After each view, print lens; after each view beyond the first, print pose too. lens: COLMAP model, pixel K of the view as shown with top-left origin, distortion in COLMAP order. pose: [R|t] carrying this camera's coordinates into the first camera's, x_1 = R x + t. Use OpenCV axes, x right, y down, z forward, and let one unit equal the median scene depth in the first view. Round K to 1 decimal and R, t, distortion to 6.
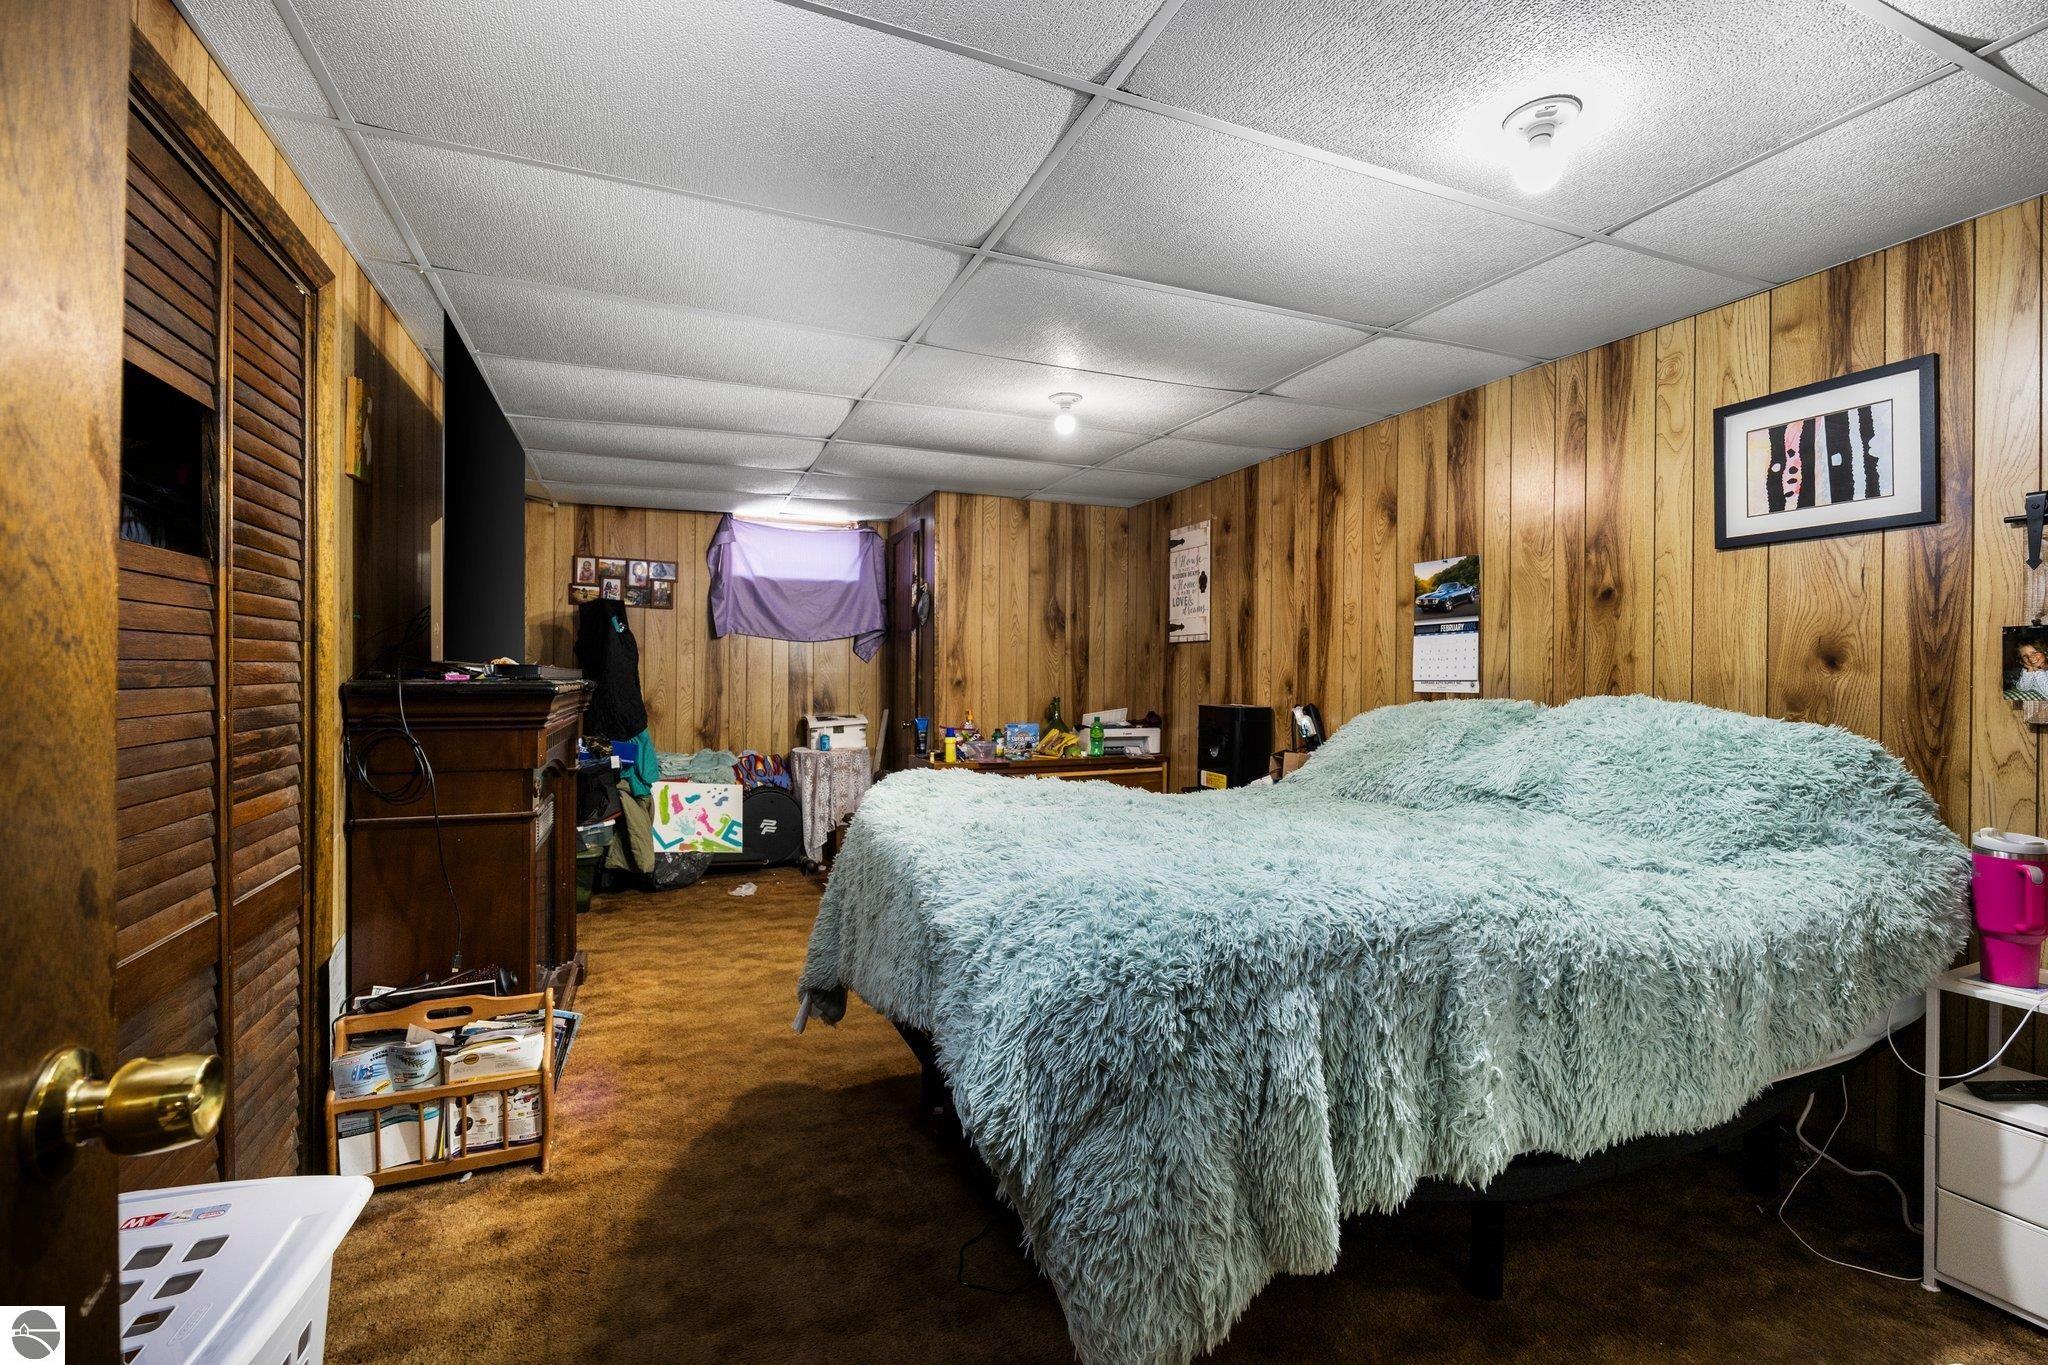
lens RADIAL K [[887.1, 0, 1025.7], [0, 887.1, 680.6], [0, 0, 1]] dist [-0.010555, -0.000309]
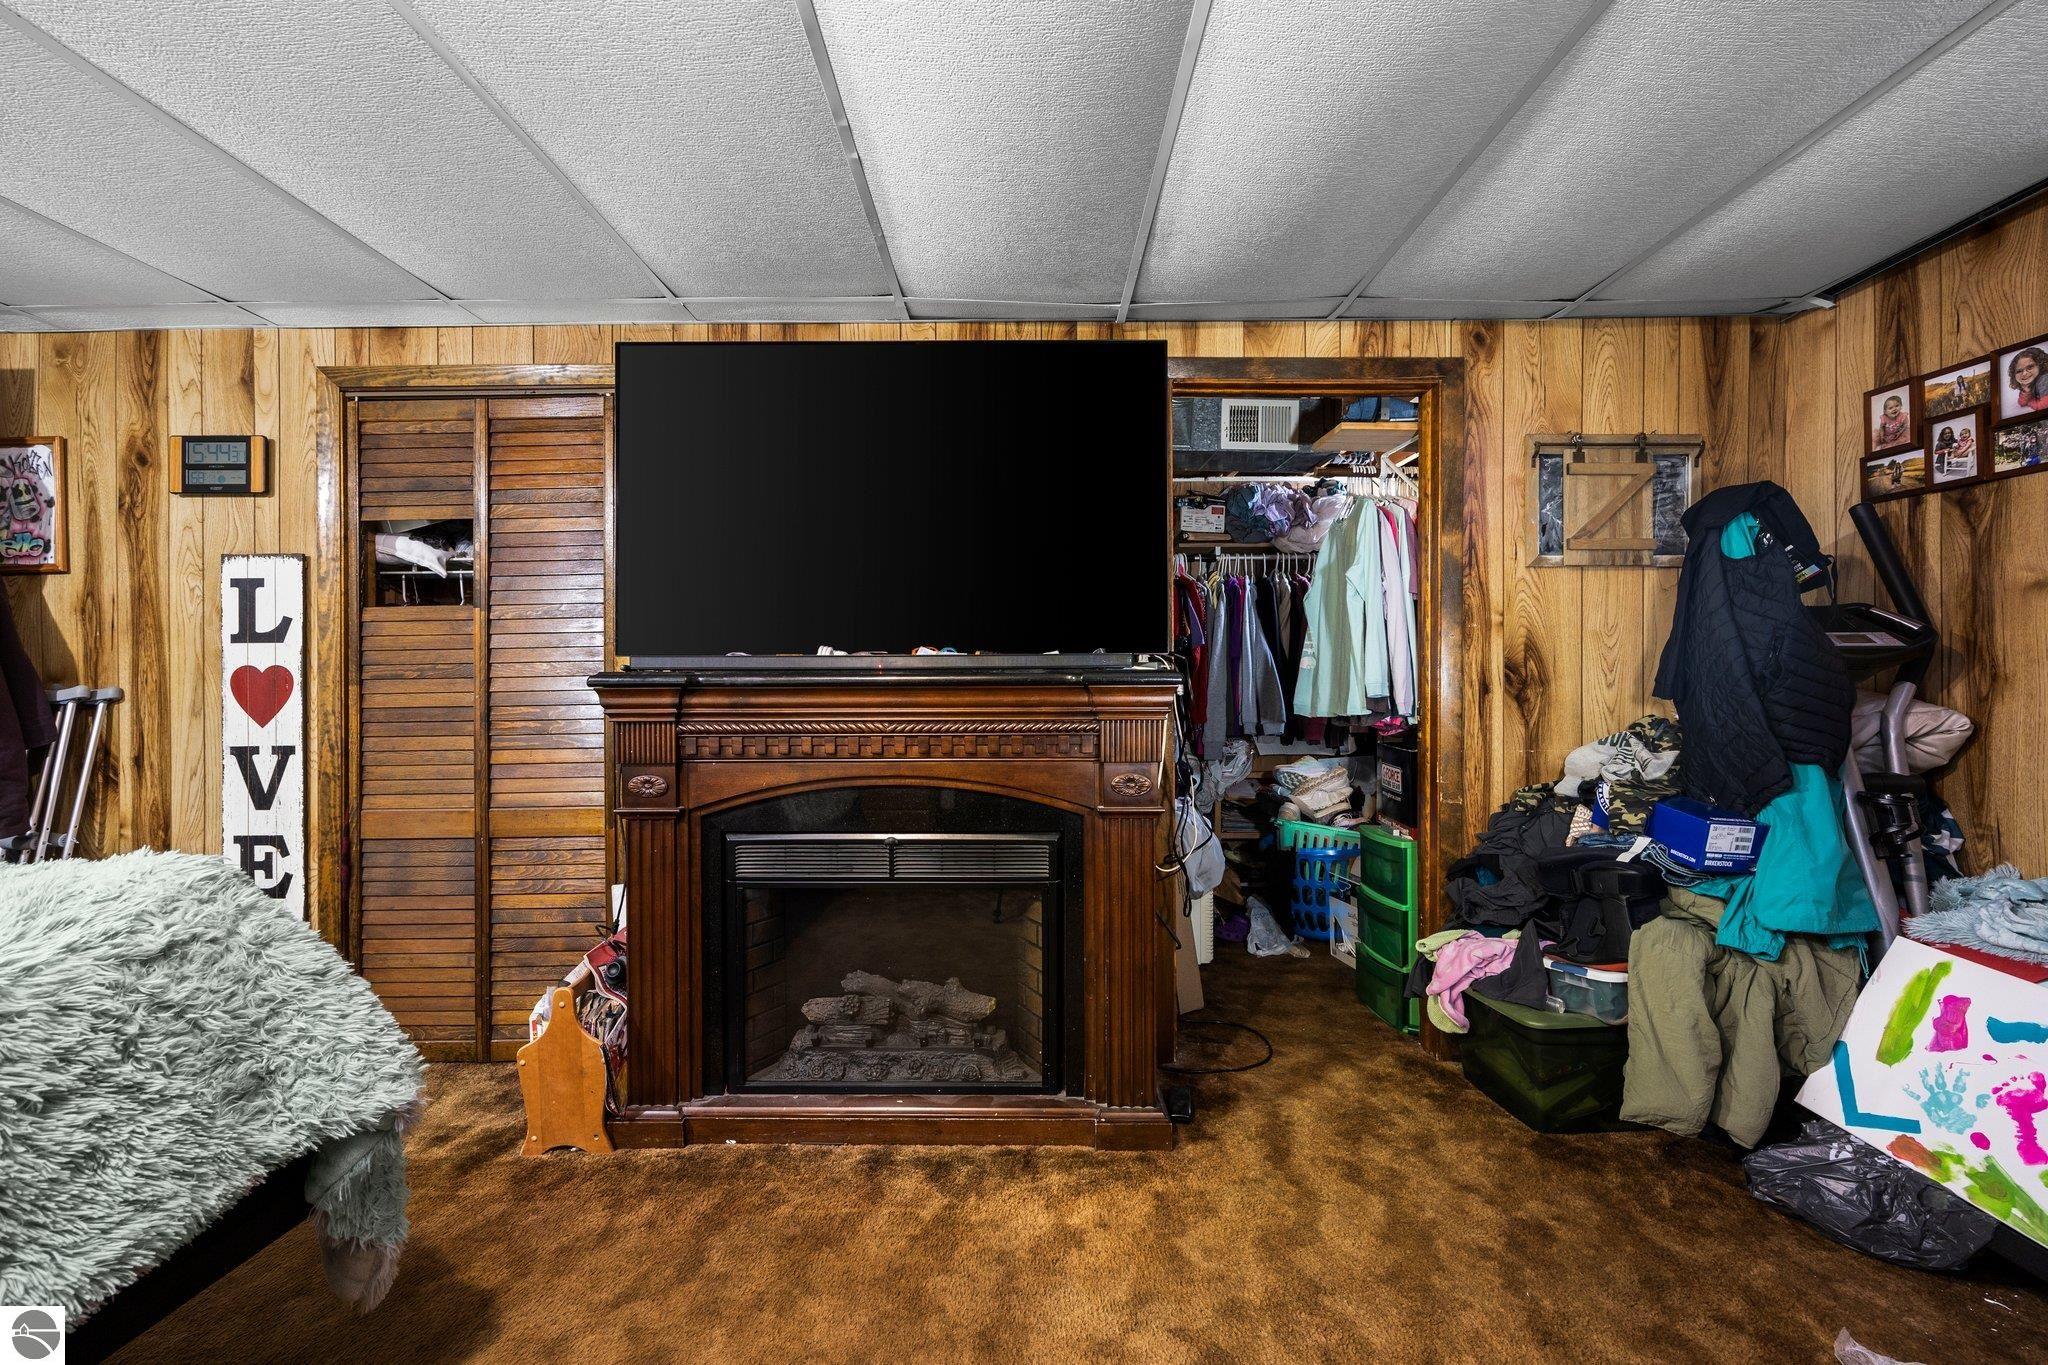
lens RADIAL K [[809.3, 0, 1025.2], [0, 809.3, 678.7], [0, 0, 1]] dist [-0.001084, -0.000143]
pose [[-0.383395, -0.000173, -0.923584, 0.036564], [0.000548, 1.000000, -0.000415, 0.003573], [0.923584, -0.000665, -0.383395, 0.769306]]
